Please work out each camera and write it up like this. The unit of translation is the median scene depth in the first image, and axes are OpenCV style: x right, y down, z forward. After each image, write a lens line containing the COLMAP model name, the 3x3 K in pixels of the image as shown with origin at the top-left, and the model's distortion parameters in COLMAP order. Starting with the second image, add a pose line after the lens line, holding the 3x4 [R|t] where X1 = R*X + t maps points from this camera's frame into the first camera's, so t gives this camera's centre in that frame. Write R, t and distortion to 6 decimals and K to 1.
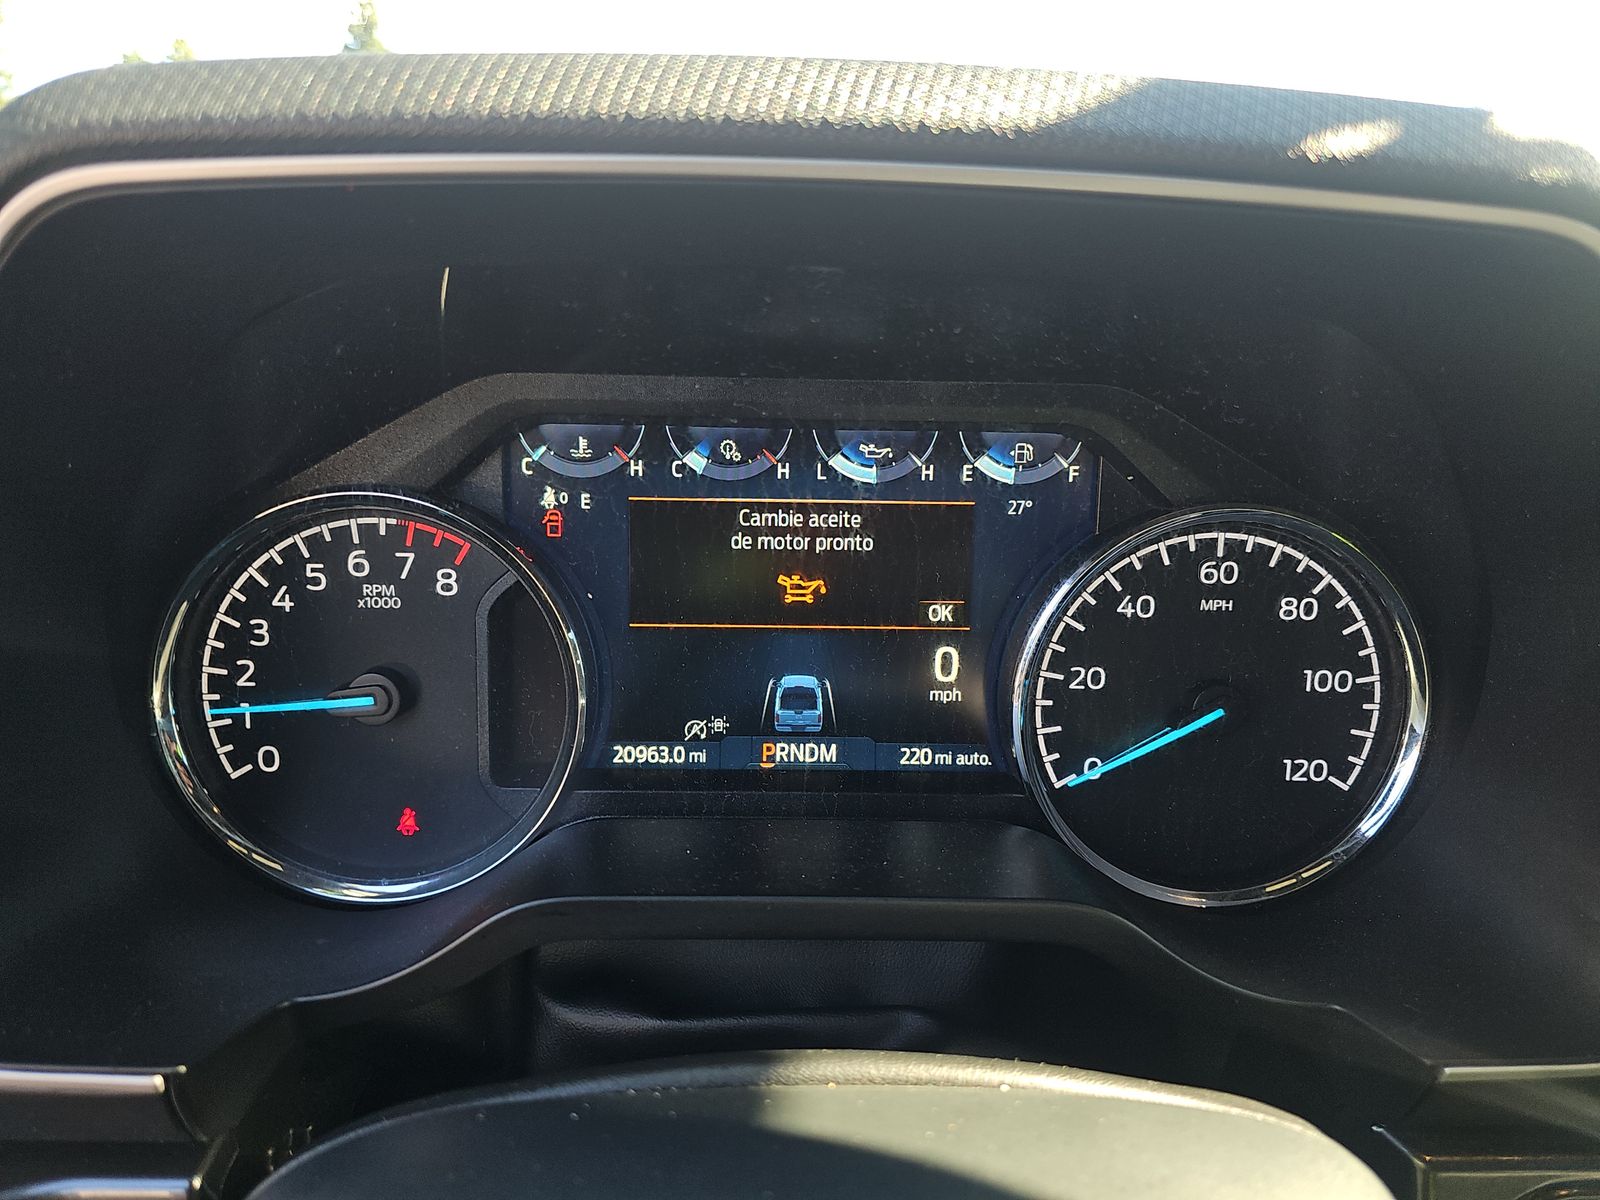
lens RADIAL K [[1102.4, 0, 800.0], [0, 1102.4, 600.0], [0, 0, 1]] dist [0.037787, -0.085420]
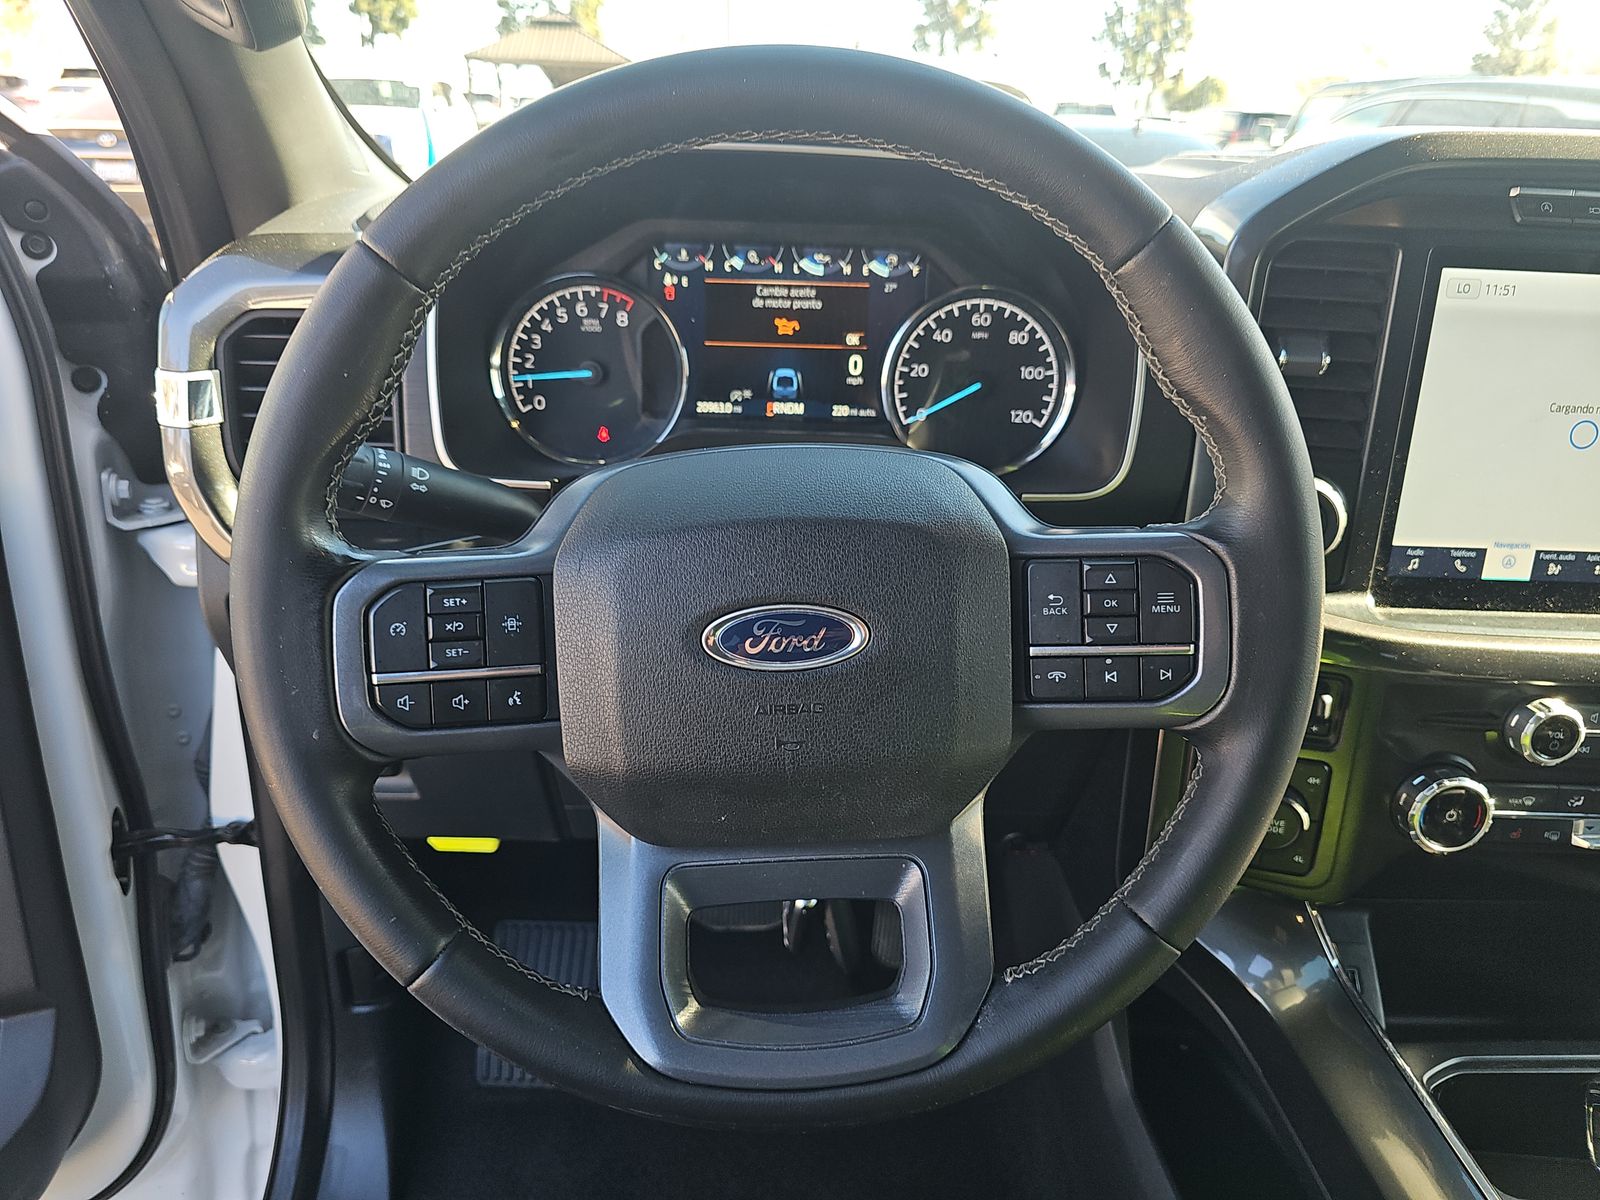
lens RADIAL K [[1088.3, 0, 800.0], [0, 1088.3, 600.0], [0, 0, 1]] dist [0.056861, -0.077480]
pose [[0.999741, 0.017097, -0.015020, 0.068276], [-0.014647, 0.988529, 0.150316, 0.195901], [0.017417, -0.150057, 0.988524, -1.161817]]
